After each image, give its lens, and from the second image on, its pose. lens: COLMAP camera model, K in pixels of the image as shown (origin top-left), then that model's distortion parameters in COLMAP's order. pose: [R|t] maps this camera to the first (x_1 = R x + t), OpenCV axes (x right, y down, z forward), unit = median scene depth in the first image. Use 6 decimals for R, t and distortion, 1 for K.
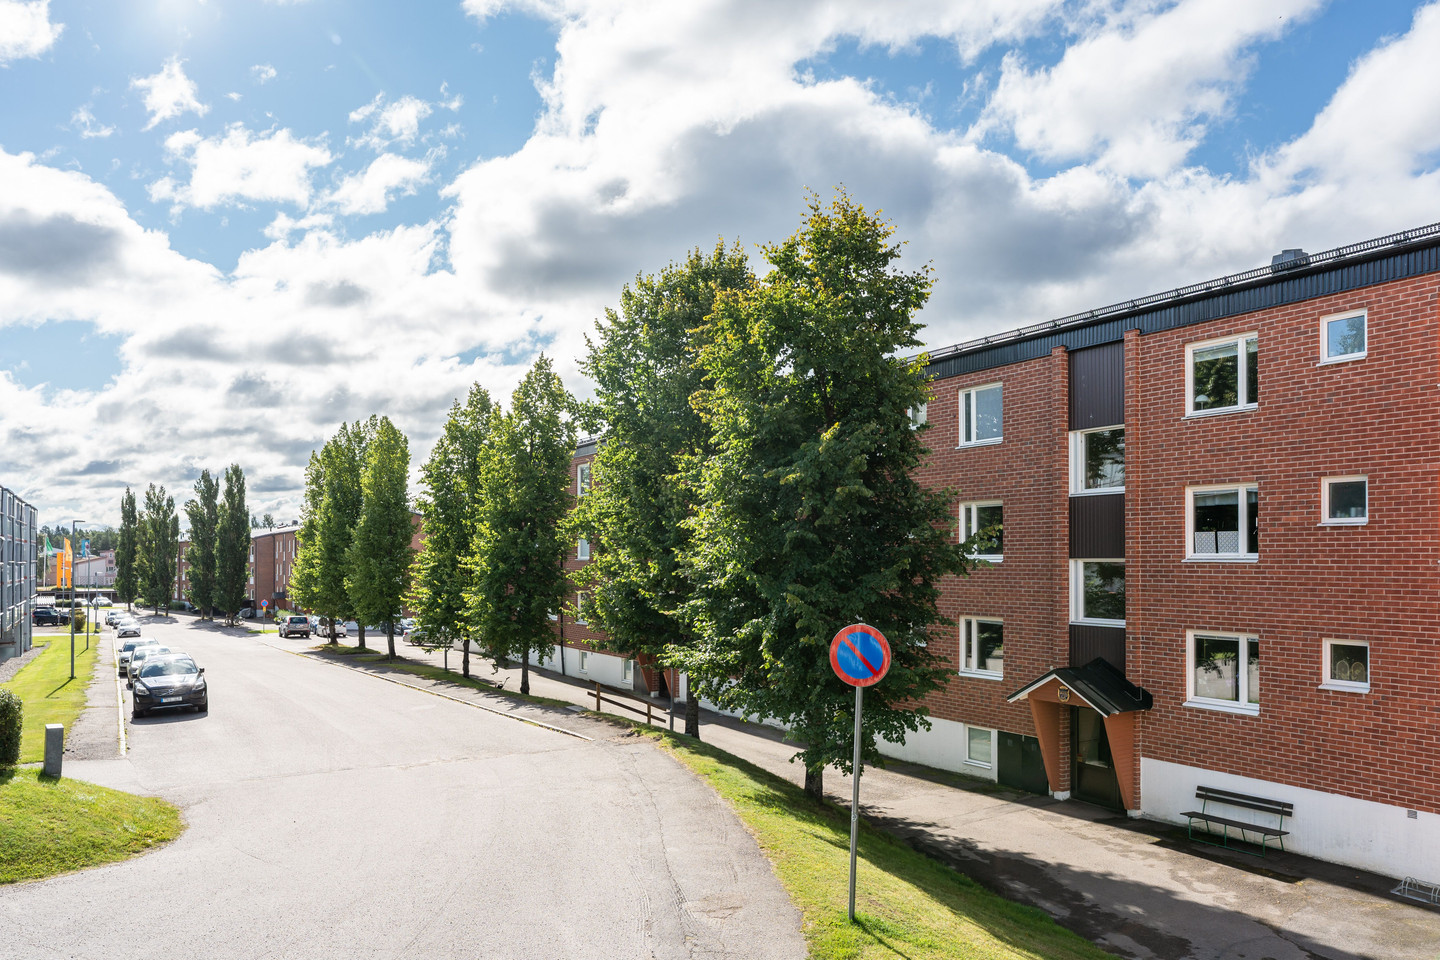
lens RADIAL K [[980.1, 0, 720.3], [0, 980.1, 480.2], [0, 0, 1]] dist [-0.002489, -0.000474]
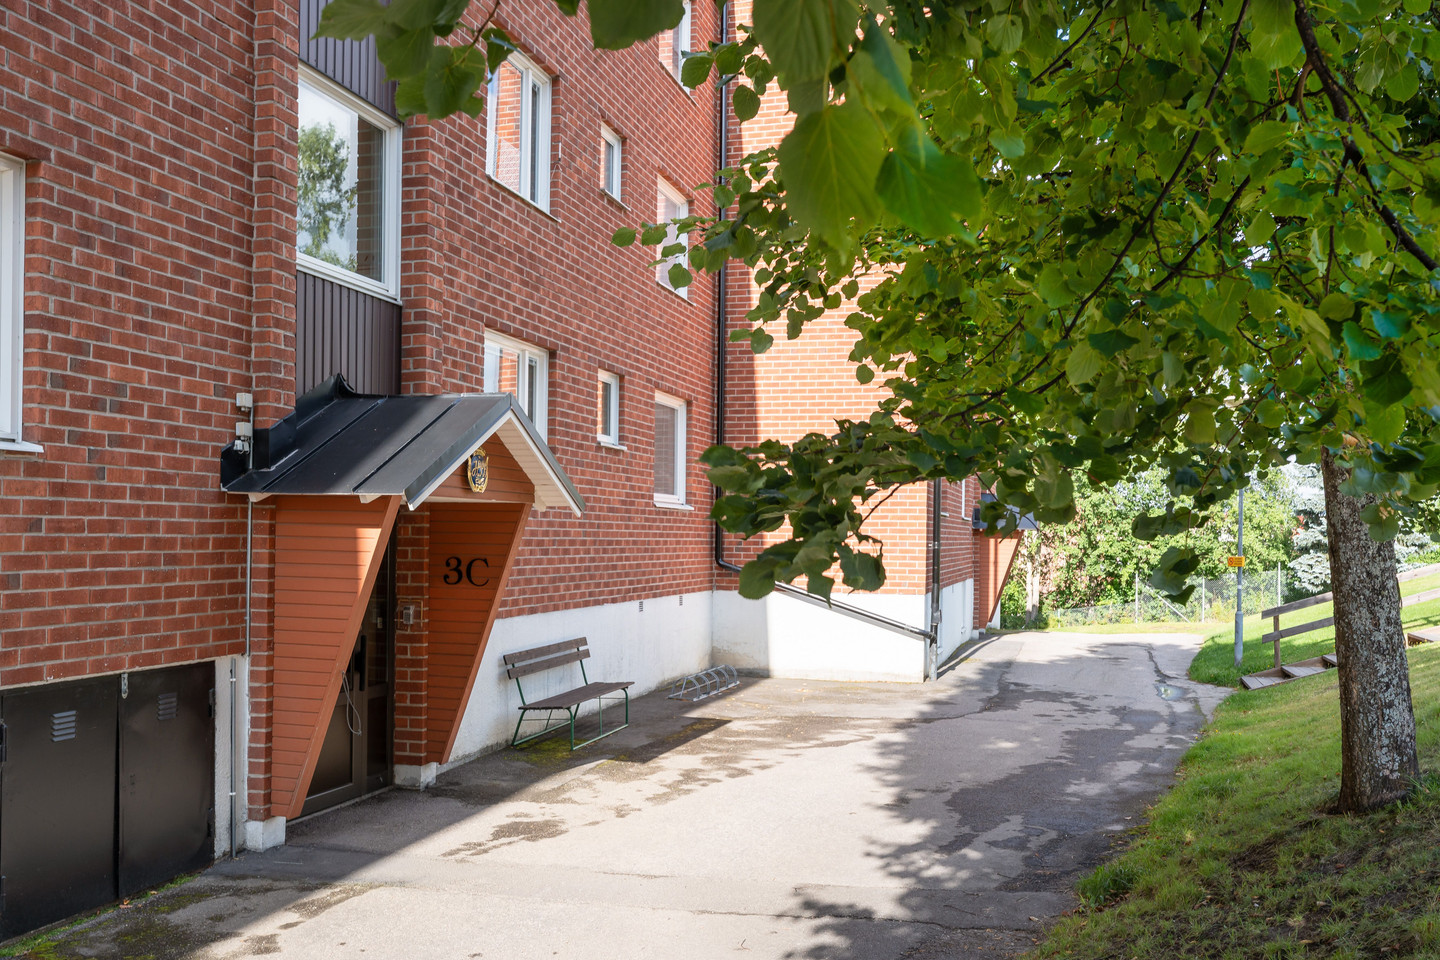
lens RADIAL K [[1293.0, 0, 721.0], [0, 1293.0, 481.9], [0, 0, 1]] dist [-0.000290, 0.000121]
pose [[-0.678445, 0.023959, 0.734260, -0.052195], [-0.065785, 0.993472, -0.093201, 0.288999], [-0.731700, -0.111535, -0.672440, 1.404046]]
